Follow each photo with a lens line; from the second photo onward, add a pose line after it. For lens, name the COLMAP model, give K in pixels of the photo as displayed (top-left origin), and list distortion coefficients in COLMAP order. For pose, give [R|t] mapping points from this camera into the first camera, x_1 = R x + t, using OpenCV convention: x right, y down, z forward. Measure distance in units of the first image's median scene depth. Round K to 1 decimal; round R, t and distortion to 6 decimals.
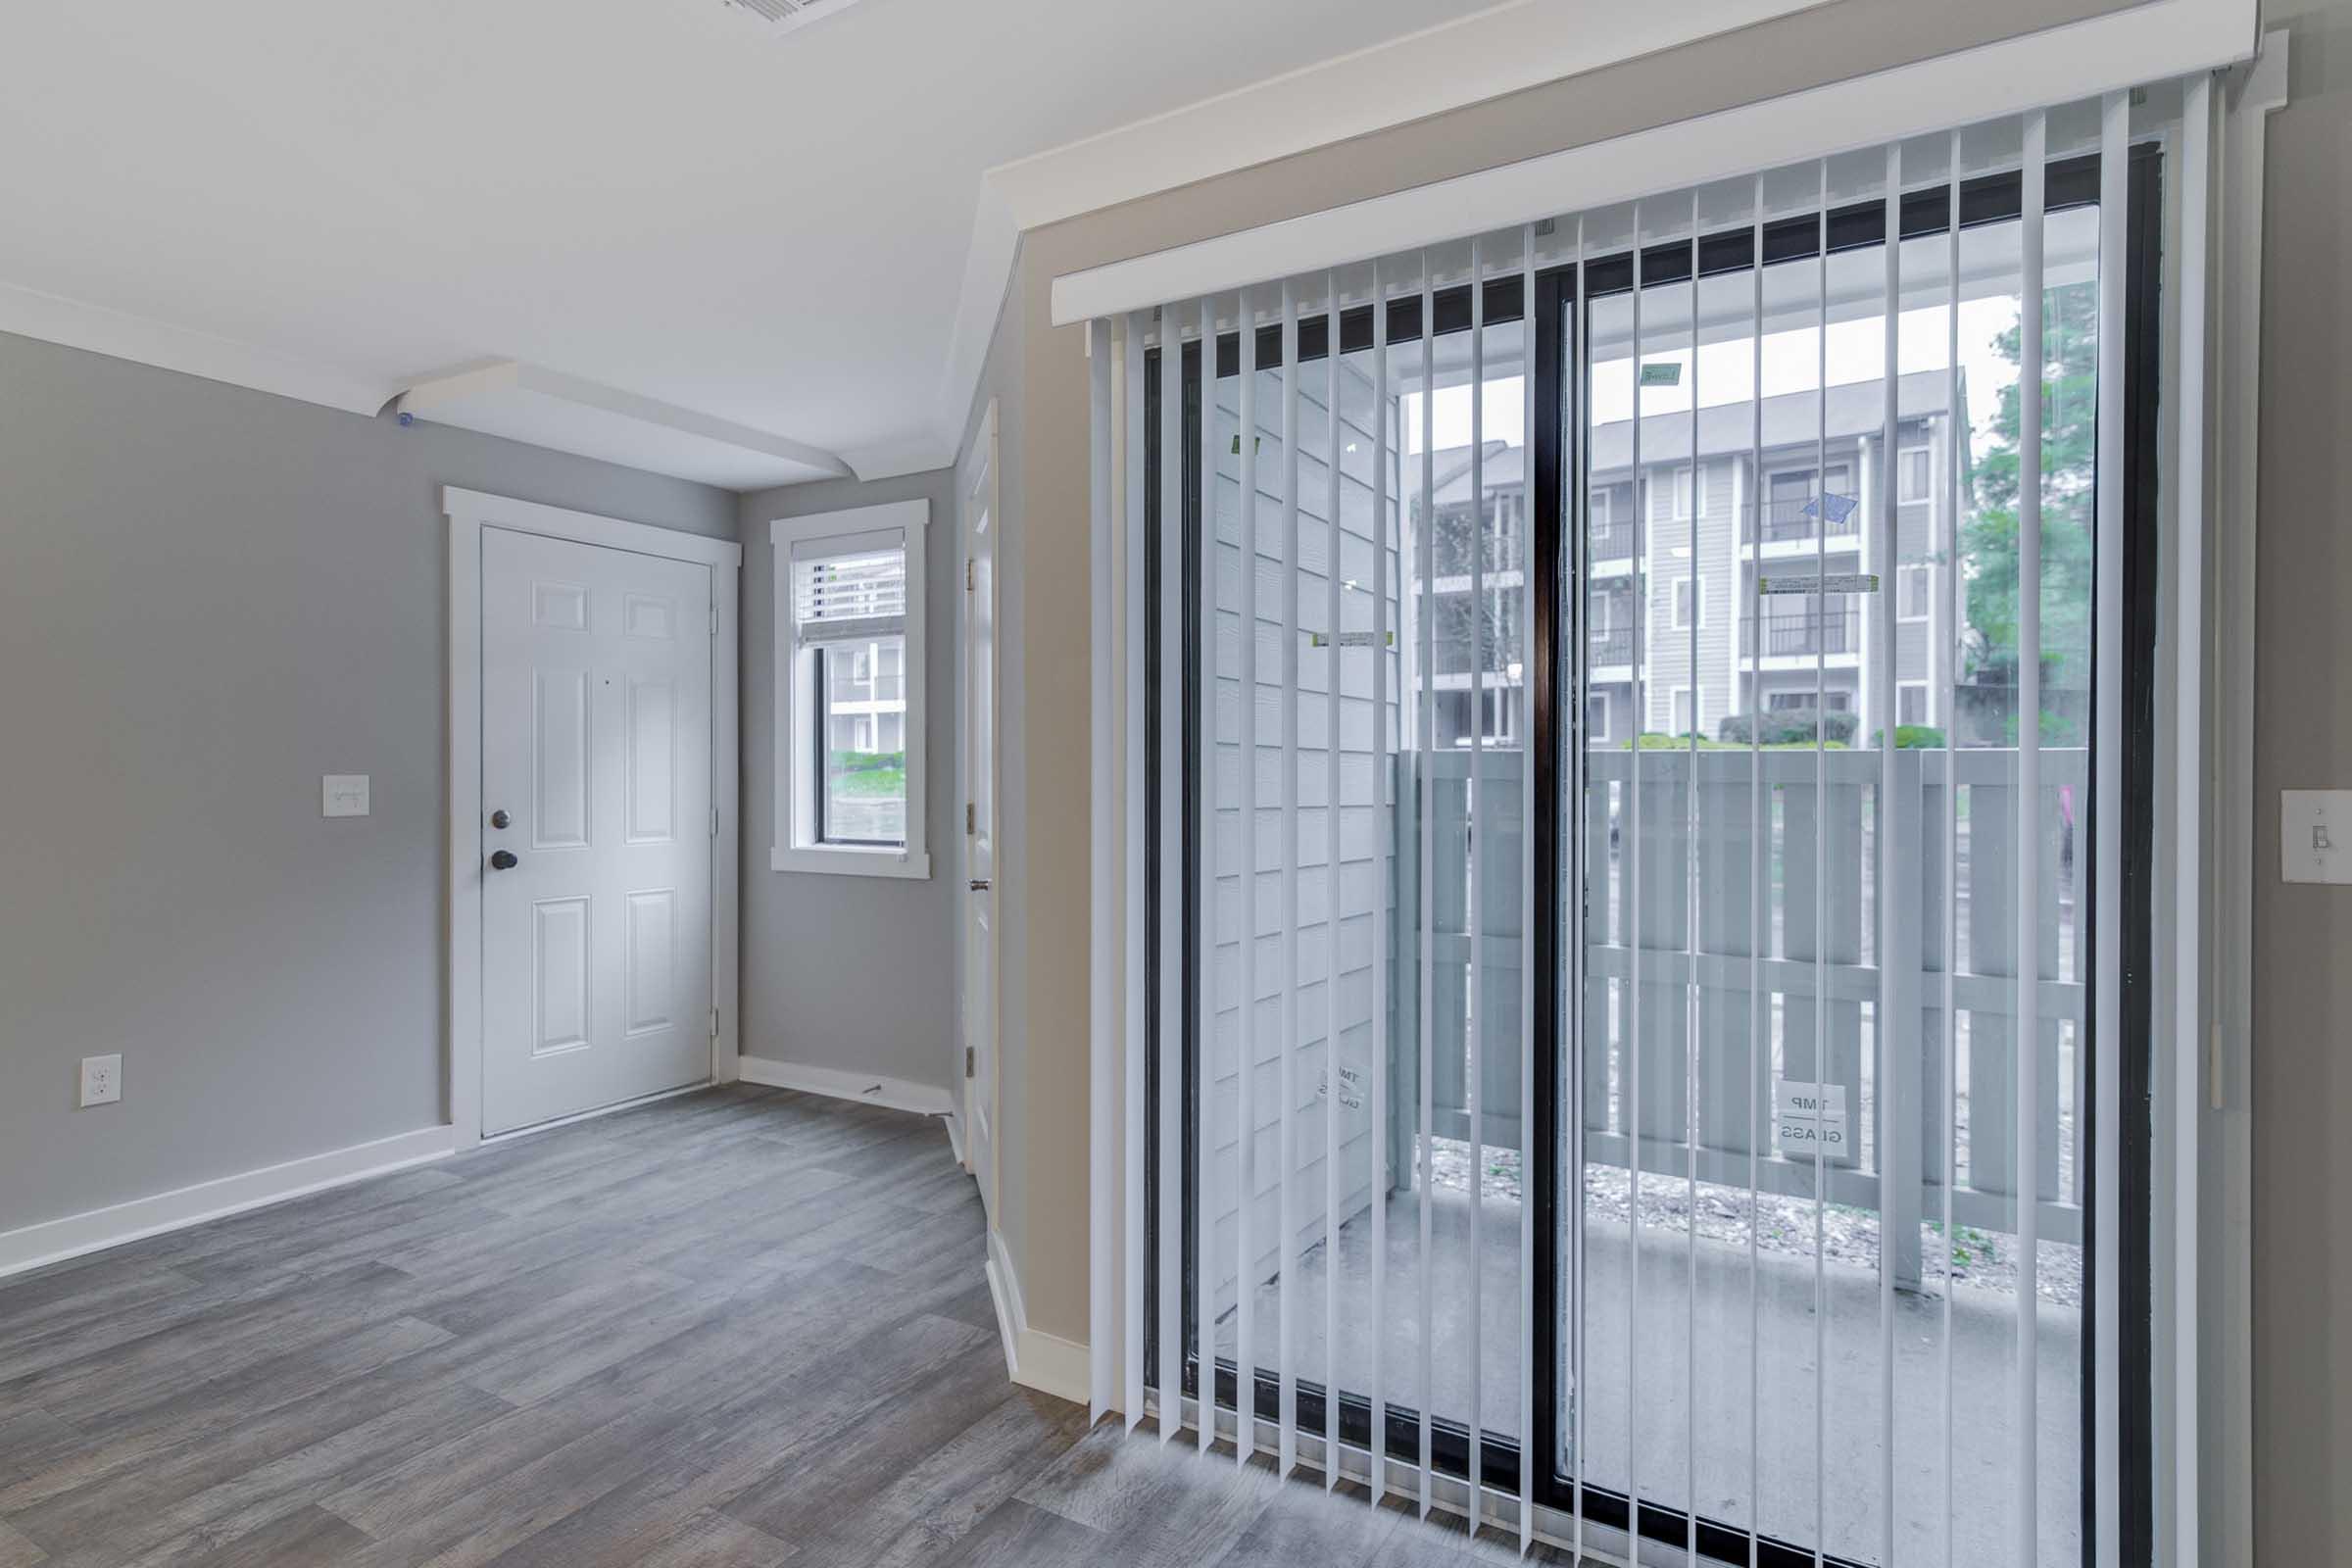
lens RADIAL K [[1237.5, 0, 1165.9], [0, 1237.5, 772.1], [0, 0, 1]] dist [0.008573, 0.000970]
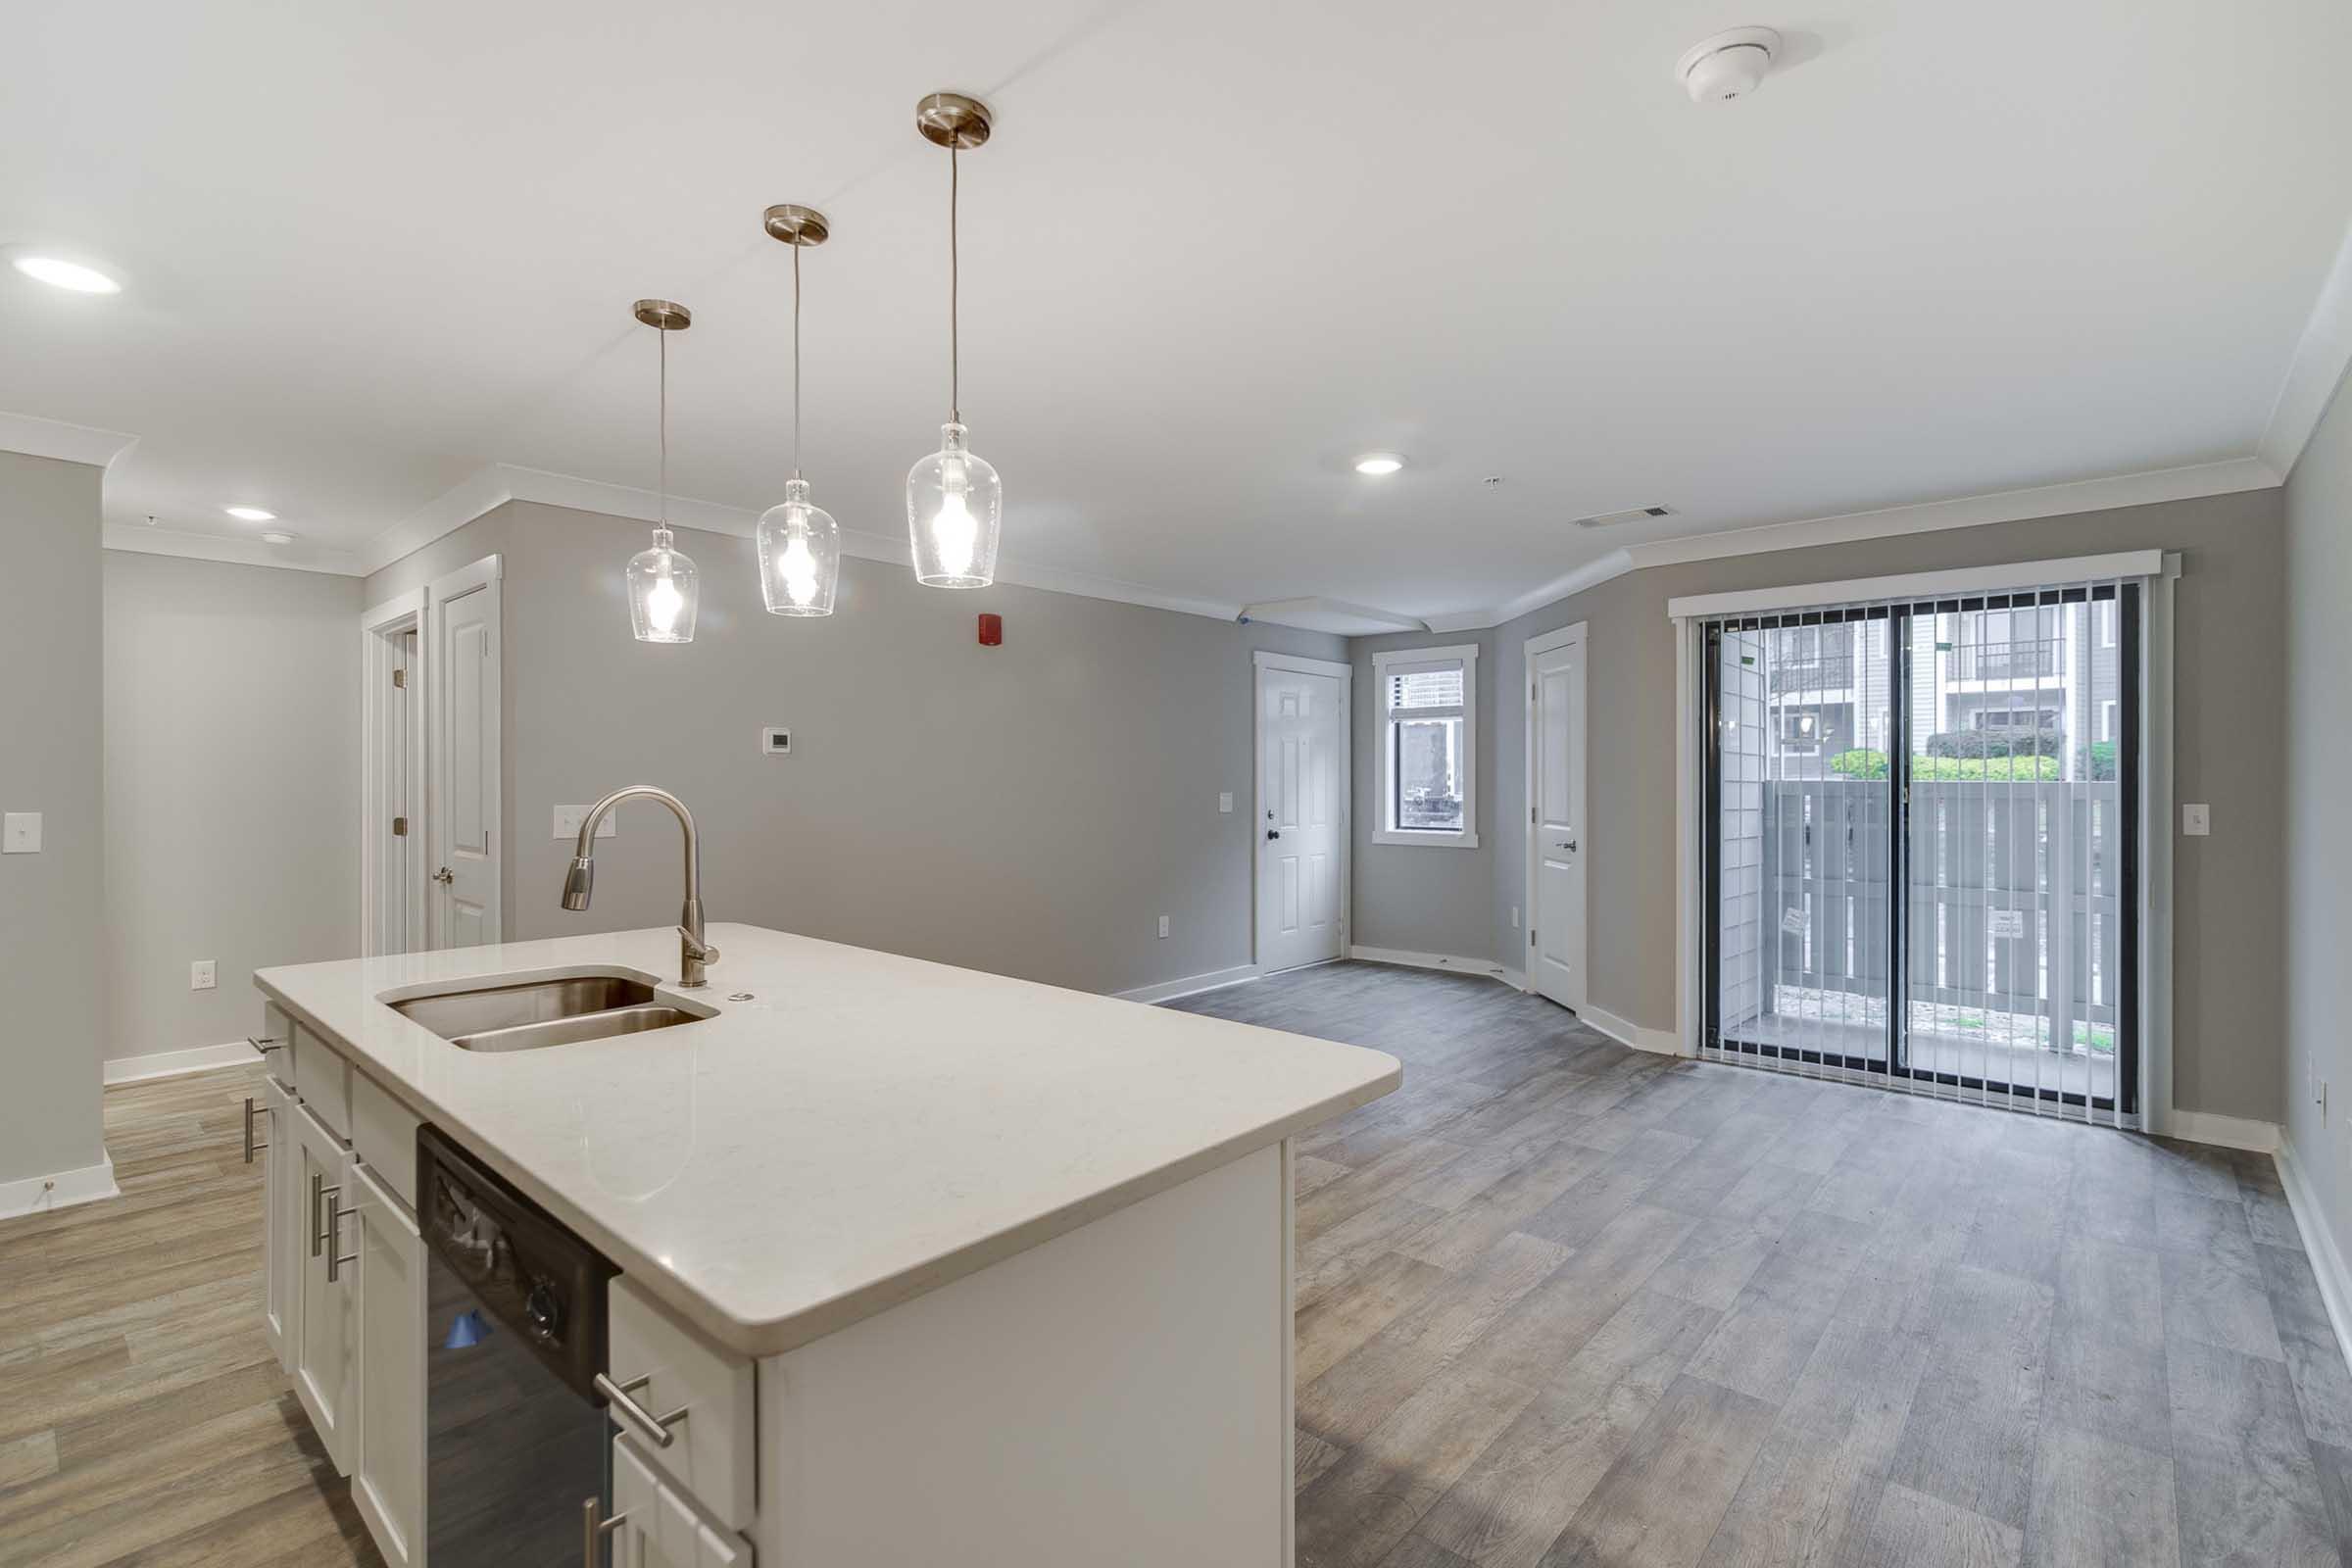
lens RADIAL K [[1069.4, 0, 1174.4], [0, 1069.4, 776.4], [0, 0, 1]] dist [-0.002021, -0.000546]
pose [[0.982071, -0.001215, -0.188510, -0.335824], [0.000289, 0.999988, -0.004935, -0.013224], [0.188513, 0.004792, 0.982059, -0.661451]]
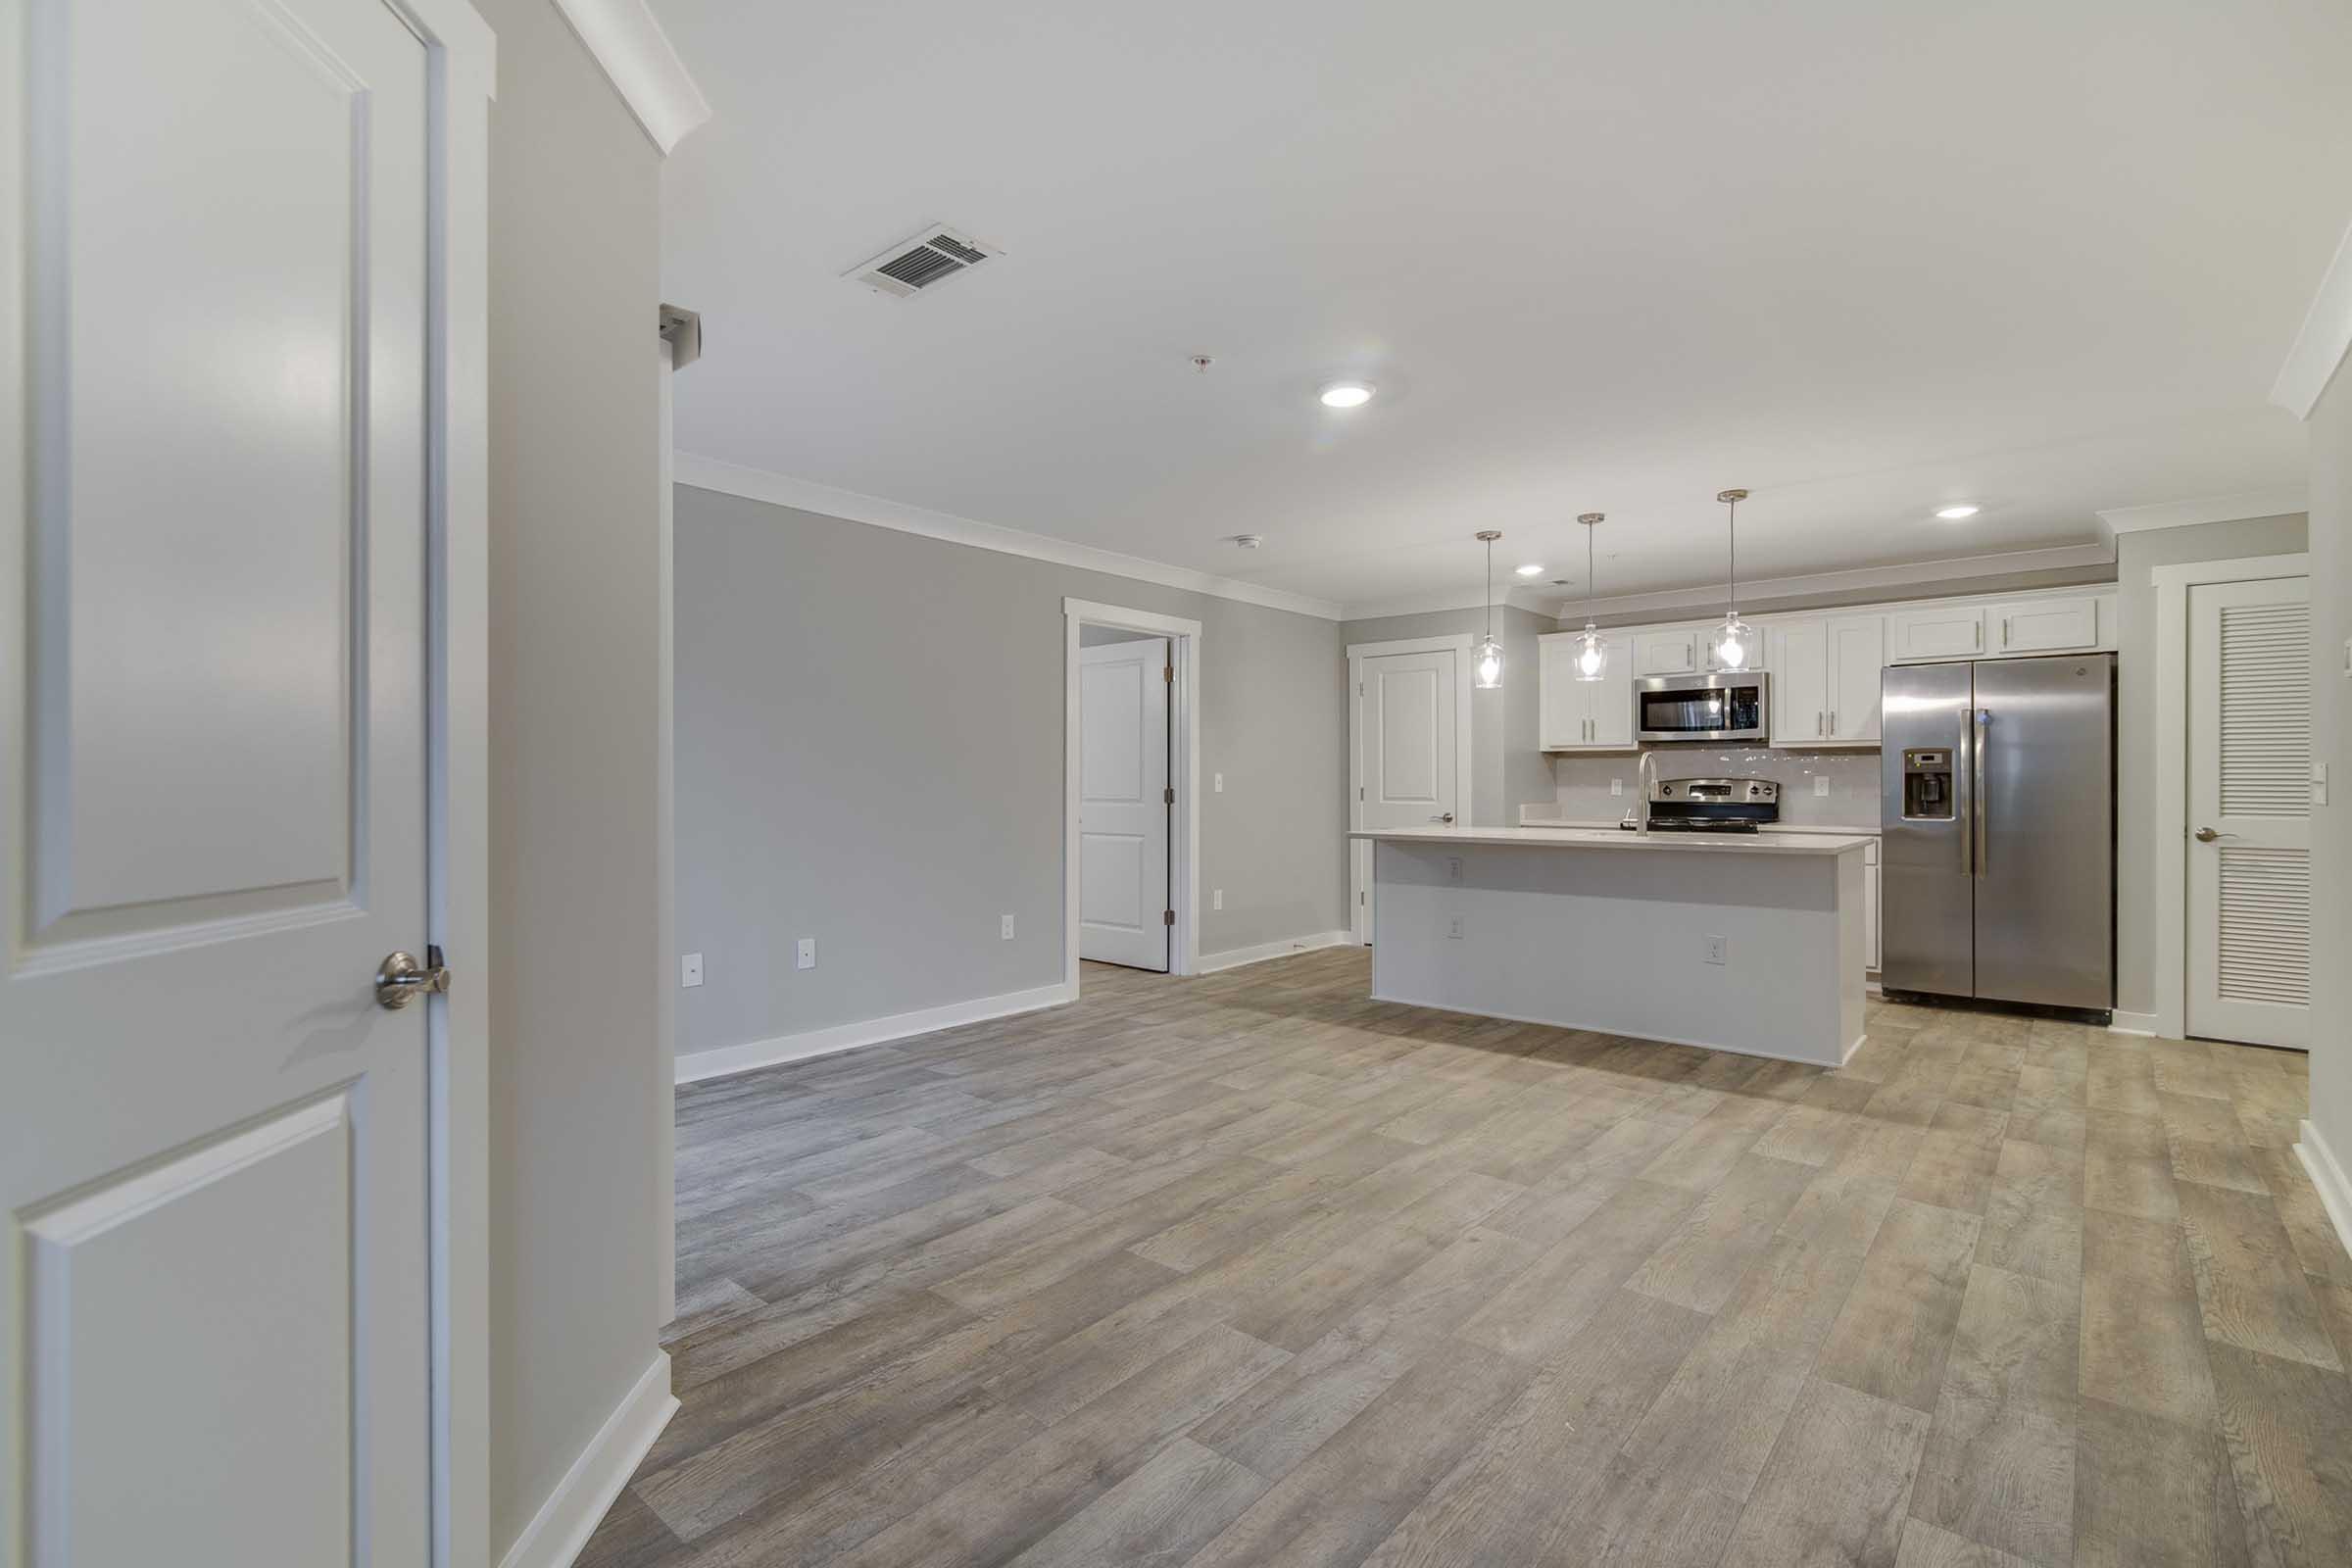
lens RADIAL K [[1081.1, 0, 1165.6], [0, 1081.1, 779.8], [0, 0, 1]] dist [-0.000697, 0.000186]
pose [[-0.983375, 0.001742, 0.181581, -0.350430], [0.002655, 0.999985, 0.004787, 0.011033], [-0.181570, 0.005189, -0.983364, 0.960752]]
